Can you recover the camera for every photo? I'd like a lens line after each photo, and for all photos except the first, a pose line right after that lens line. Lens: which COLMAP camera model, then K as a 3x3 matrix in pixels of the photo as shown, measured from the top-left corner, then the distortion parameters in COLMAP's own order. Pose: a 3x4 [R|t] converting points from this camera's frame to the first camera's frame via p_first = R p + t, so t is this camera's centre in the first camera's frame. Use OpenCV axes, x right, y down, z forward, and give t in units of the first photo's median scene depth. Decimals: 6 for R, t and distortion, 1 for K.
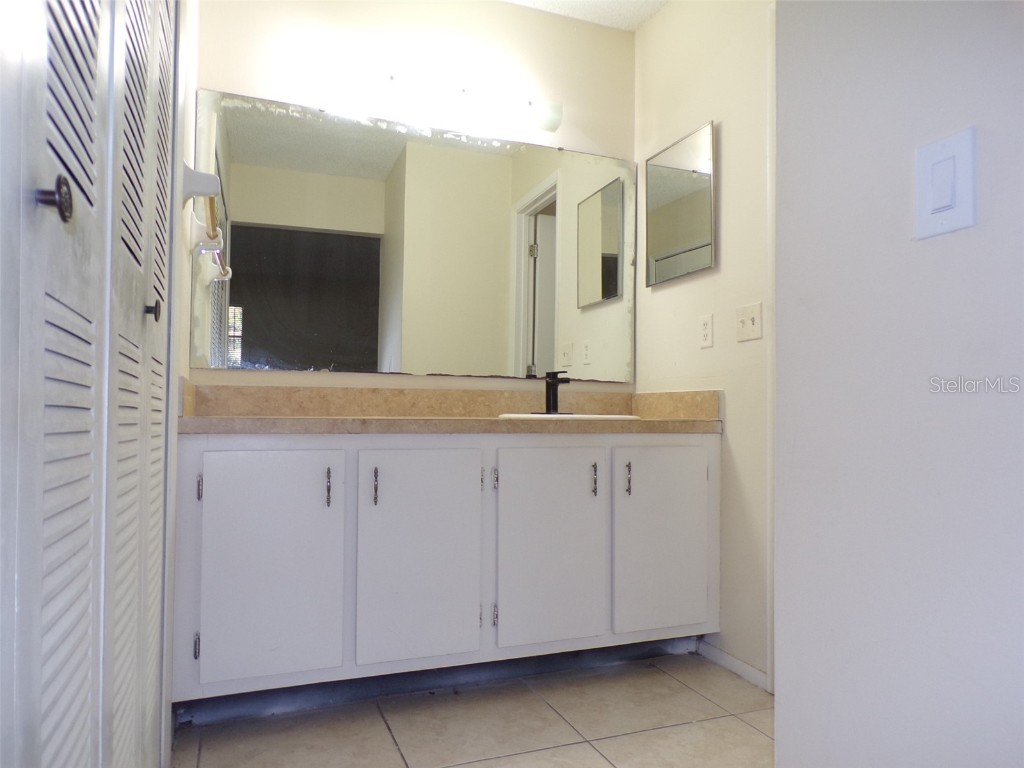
lens RADIAL K [[700.1, 0, 511.6], [0, 700.1, 389.6], [0, 0, 1]] dist [-0.027125, 0.001853]
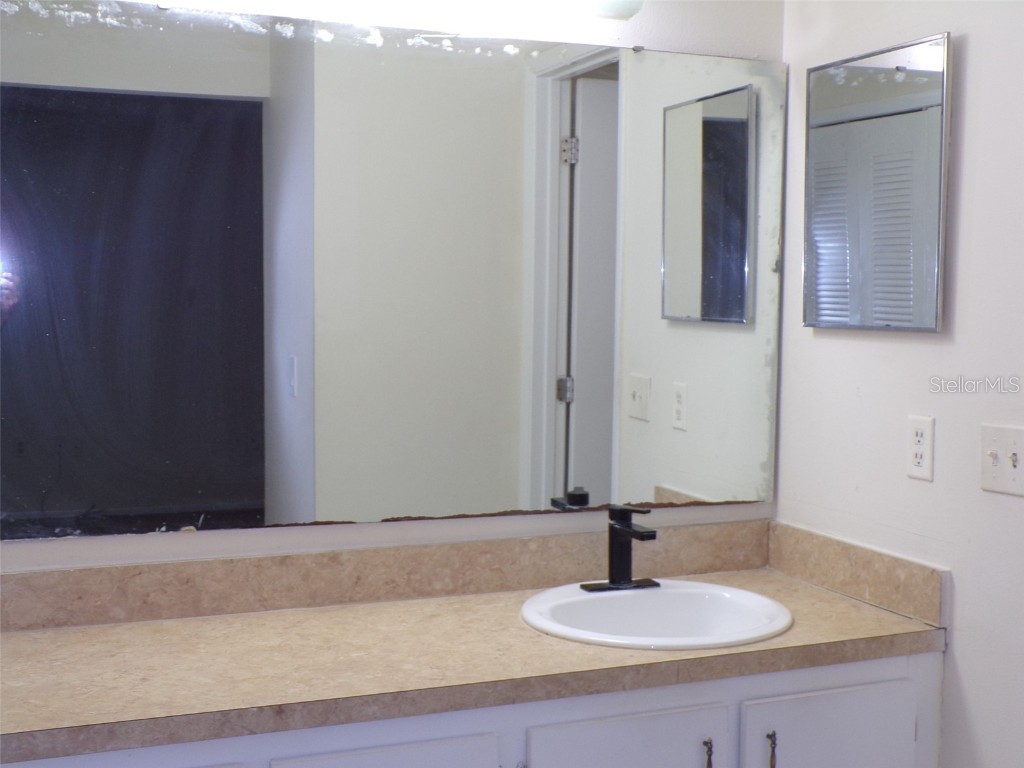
lens RADIAL K [[1354.0, 0, 512.0], [0, 1354.0, 384.0], [0, 0, 1]] dist [-0.078737, 0.361704]
pose [[0.999945, -0.004091, 0.009688, -0.032694], [0.002914, 0.992948, 0.118516, -0.235258], [-0.010105, -0.118481, 0.992905, 0.011142]]
